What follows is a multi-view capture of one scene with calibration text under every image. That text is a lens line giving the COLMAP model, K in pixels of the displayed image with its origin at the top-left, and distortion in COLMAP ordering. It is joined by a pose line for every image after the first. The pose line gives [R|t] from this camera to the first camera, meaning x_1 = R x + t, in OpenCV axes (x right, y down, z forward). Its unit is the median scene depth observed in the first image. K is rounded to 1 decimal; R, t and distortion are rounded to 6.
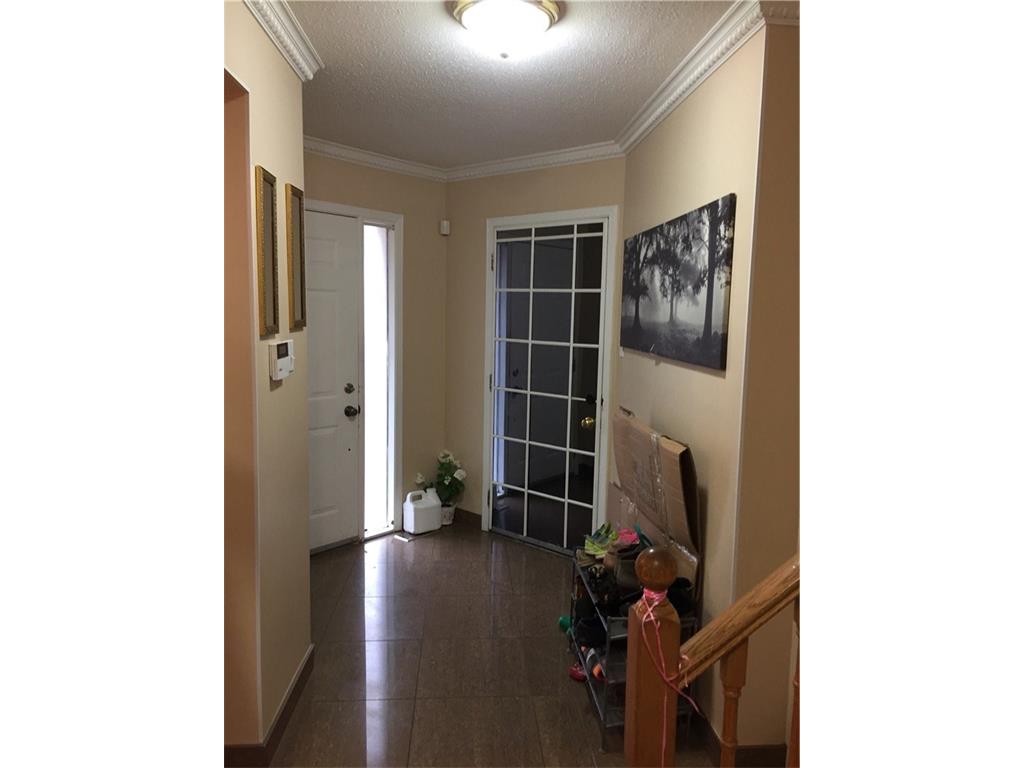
lens RADIAL K [[658.4, 0, 512.2], [0, 658.4, 384.3], [0, 0, 1]] dist [0.038482, -0.002075]
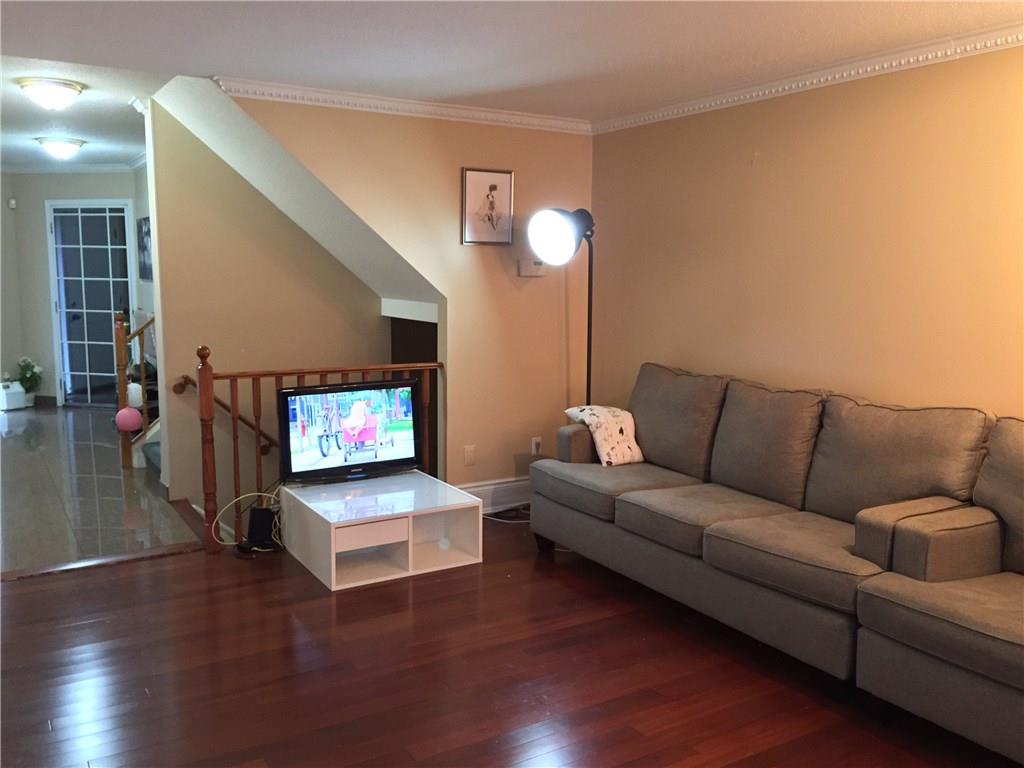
lens RADIAL K [[856.4, 0, 515.0], [0, 856.4, 383.7], [0, 0, 1]] dist [0.012894, -0.006299]
pose [[0.881162, -0.073367, 0.467088, -0.038751], [0.062887, 0.997297, 0.038011, 0.165312], [-0.468614, -0.004120, 0.883394, -1.254052]]
